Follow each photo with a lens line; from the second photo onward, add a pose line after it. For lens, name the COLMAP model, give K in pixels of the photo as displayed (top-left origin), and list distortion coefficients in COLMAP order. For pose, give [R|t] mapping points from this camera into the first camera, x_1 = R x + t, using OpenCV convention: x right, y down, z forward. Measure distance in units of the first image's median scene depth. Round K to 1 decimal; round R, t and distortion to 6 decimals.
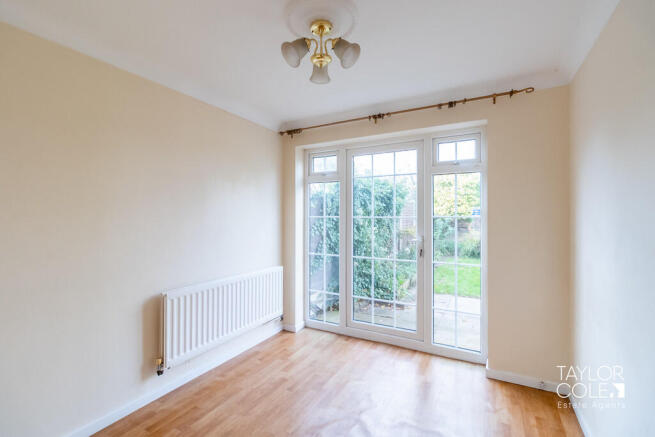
lens RADIAL K [[287.1, 0, 325.1], [0, 287.1, 215.0], [0, 0, 1]] dist [-0.000326, -0.000111]
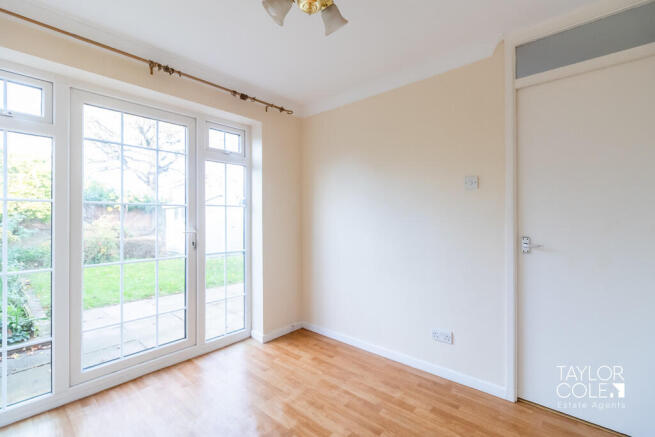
lens RADIAL K [[287.1, 0, 325.1], [0, 287.1, 215.0], [0, 0, 1]] dist [-0.000326, -0.000111]
pose [[0.235513, 0.006053, 0.971852, -0.435020], [-0.002505, 0.999981, -0.005621, 0.042160], [-0.971868, -0.001110, 0.235524, 0.408397]]
